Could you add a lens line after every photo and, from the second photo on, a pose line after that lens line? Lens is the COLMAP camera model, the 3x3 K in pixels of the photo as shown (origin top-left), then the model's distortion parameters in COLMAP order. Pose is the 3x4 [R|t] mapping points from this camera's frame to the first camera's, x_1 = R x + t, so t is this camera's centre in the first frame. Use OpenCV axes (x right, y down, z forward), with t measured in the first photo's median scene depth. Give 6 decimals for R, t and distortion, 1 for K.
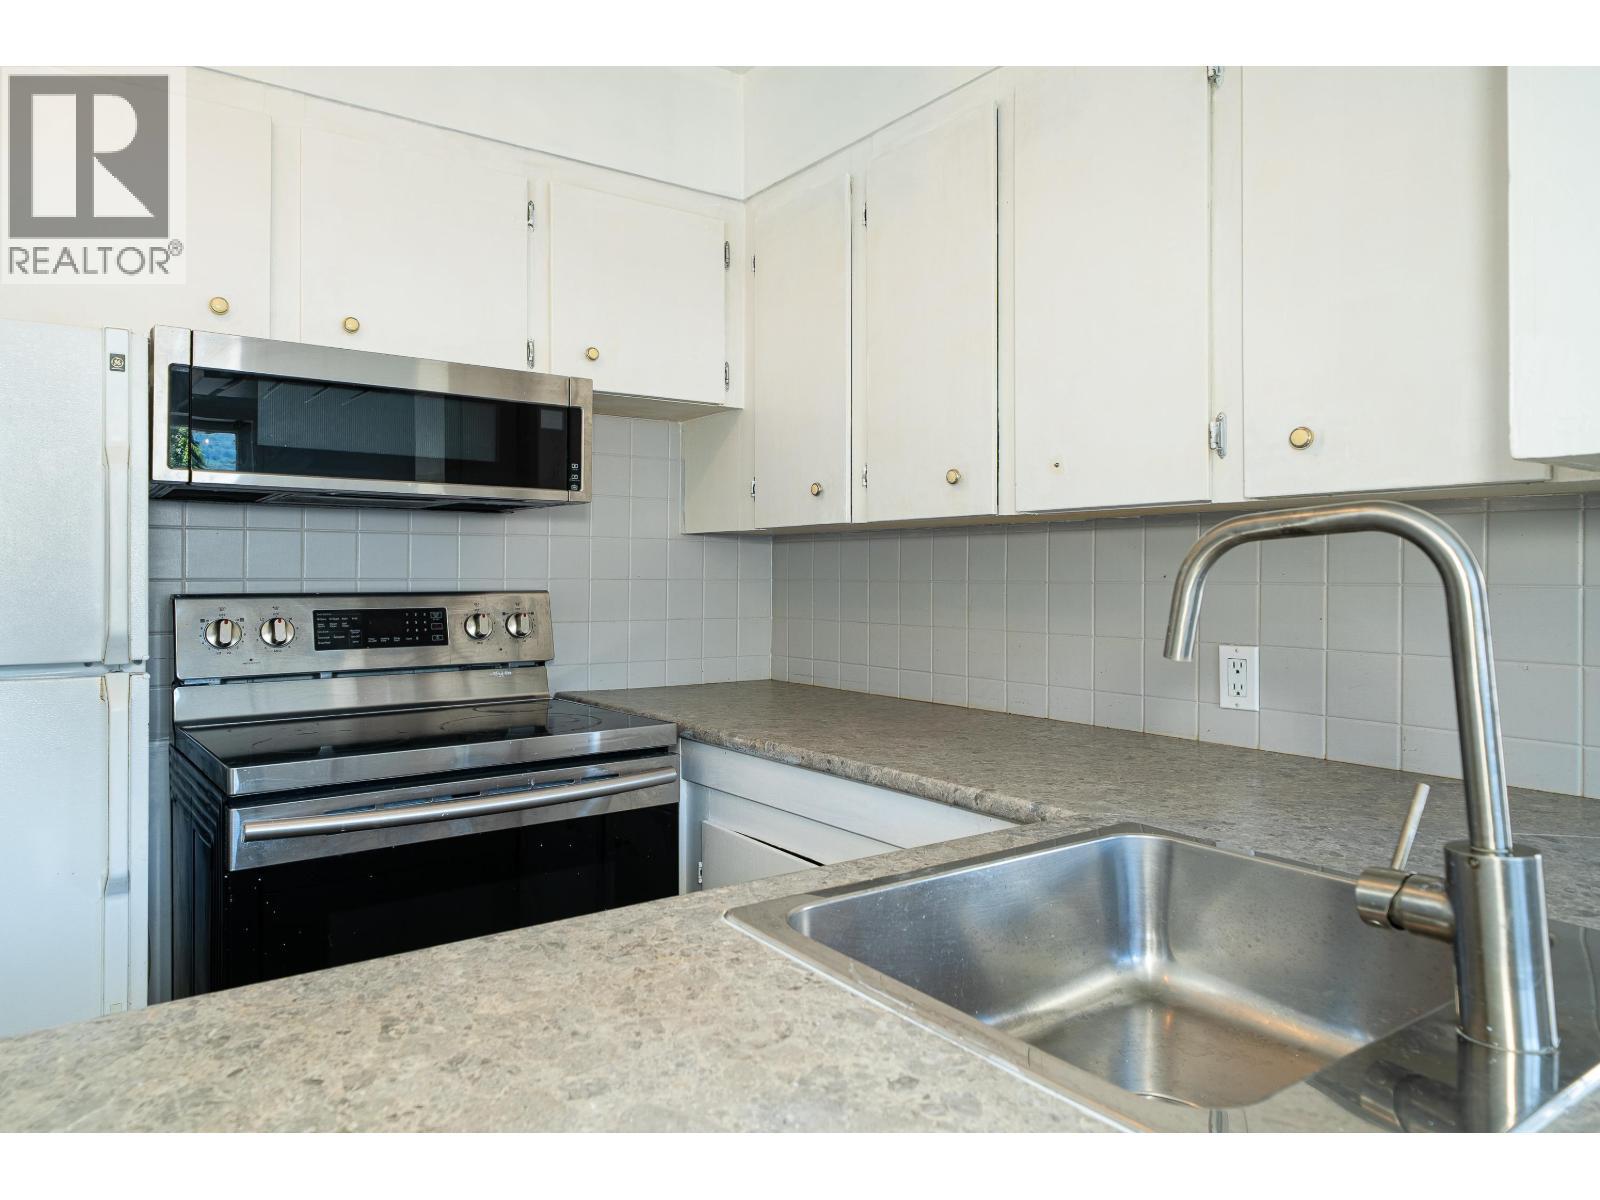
lens RADIAL K [[998.9, 0, 714.4], [0, 998.9, 562.7], [0, 0, 1]] dist [0.018442, 0.000384]
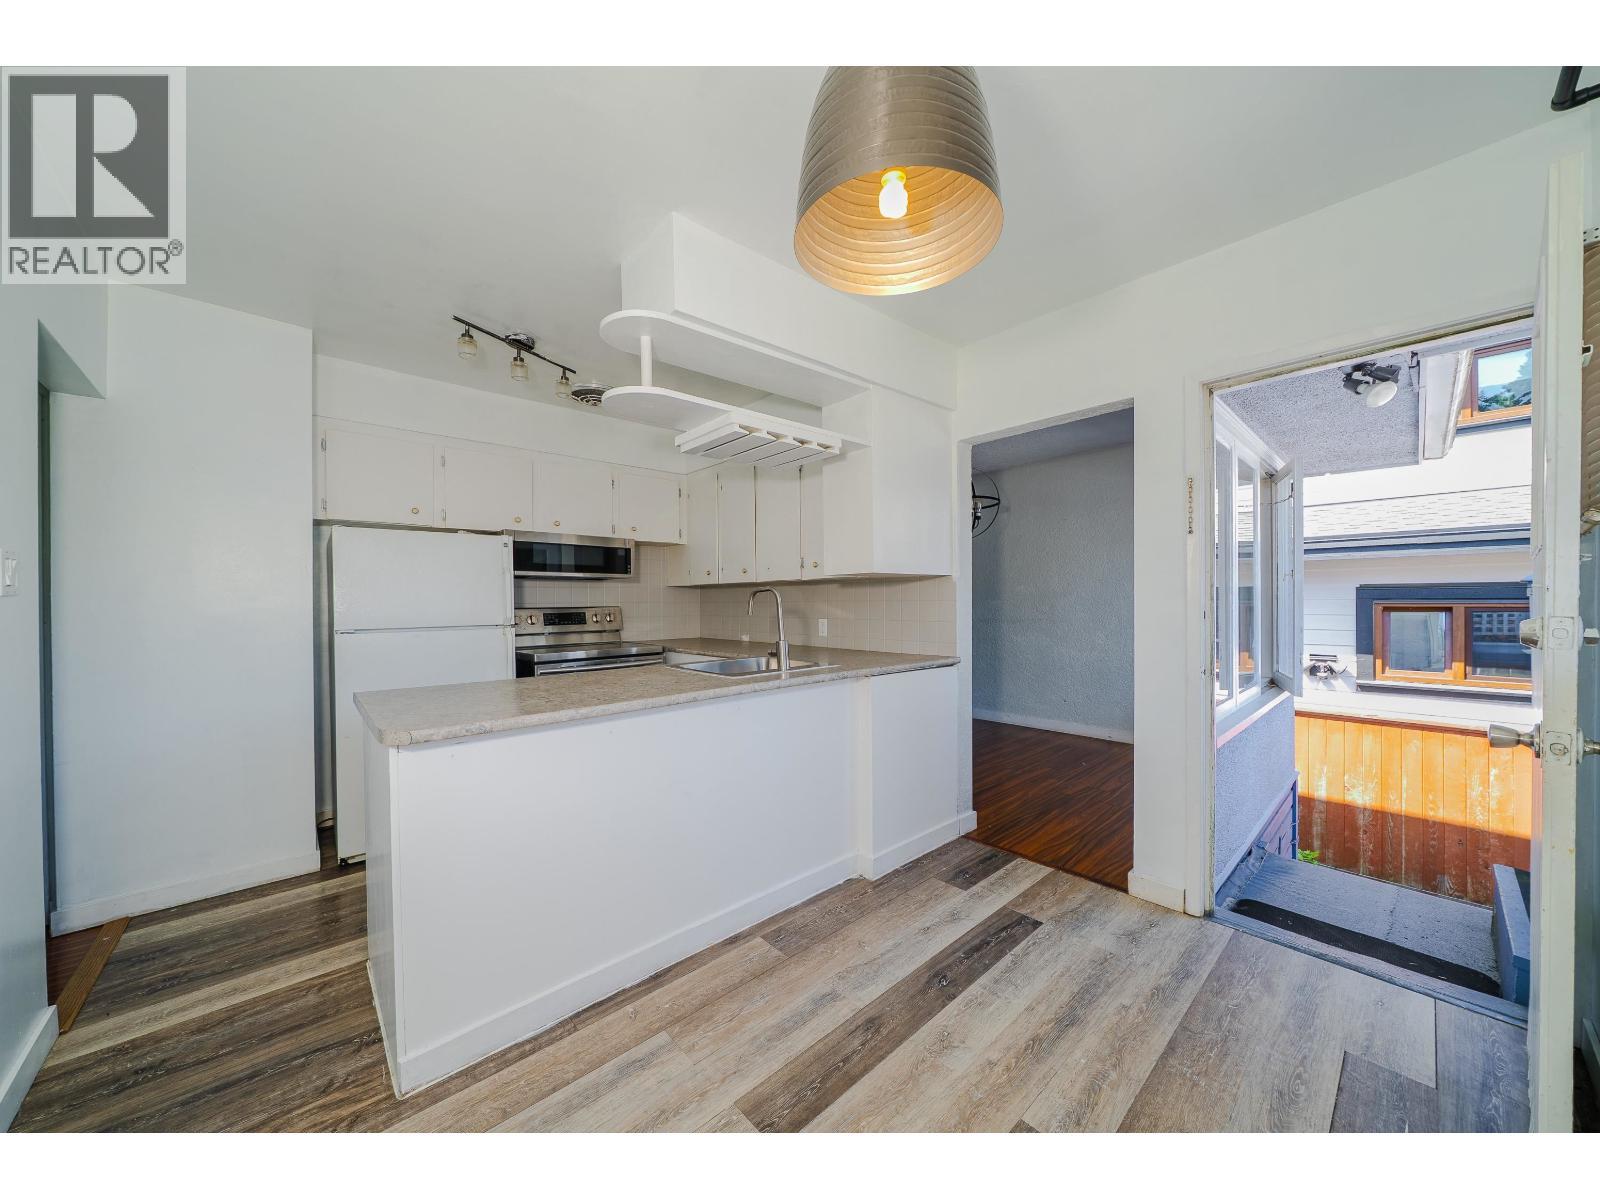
lens RADIAL K [[569.6, 0, 790.0], [0, 569.6, 607.9], [0, 0, 1]] dist [0.000299, 0.000044]
pose [[0.989017, -0.012310, 0.147290, 0.096126], [0.009072, 0.999703, 0.022639, -0.001392], [-0.147525, -0.021054, 0.988834, -0.846081]]
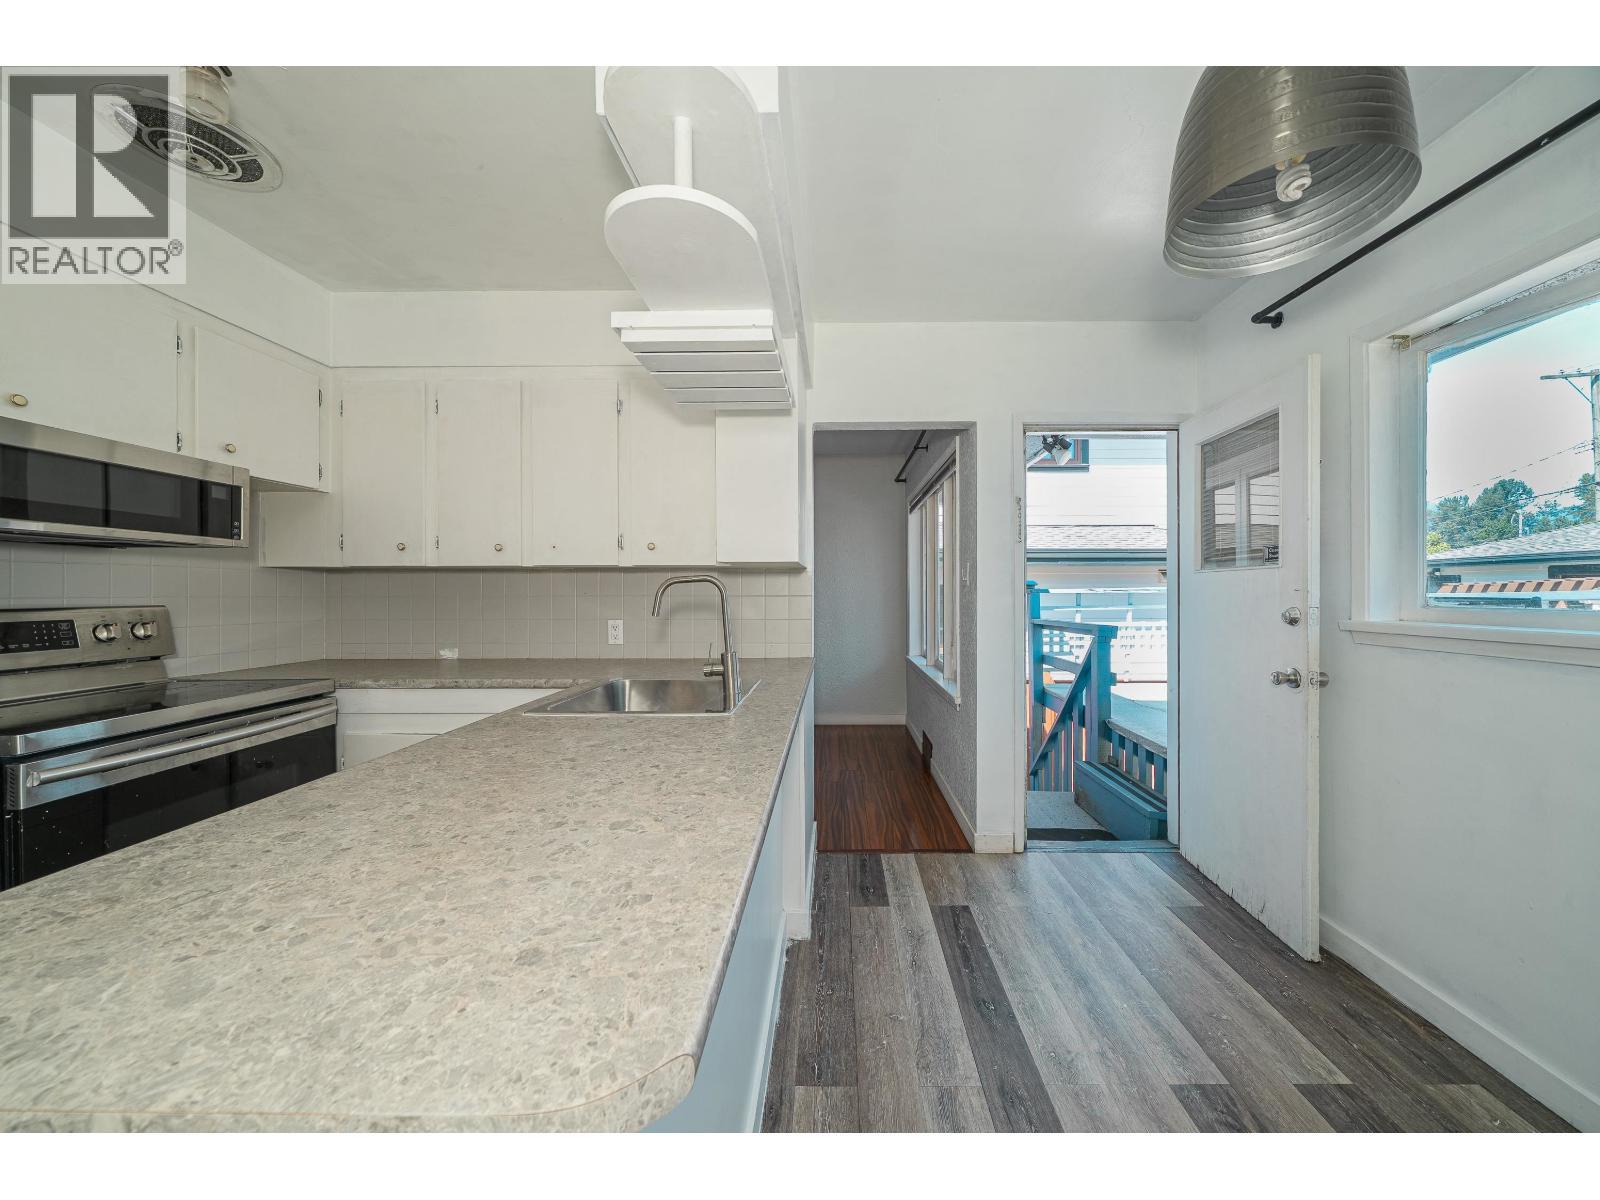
lens RADIAL K [[588.0, 0, 837.9], [0, 588.0, 597.4], [0, 0, 1]] dist [-0.001129, -0.000064]
pose [[0.540175, -0.009909, 0.841494, -0.389555], [-0.007212, 0.999839, 0.016404, -0.004121], [-0.841521, -0.014930, 0.540017, -0.268125]]
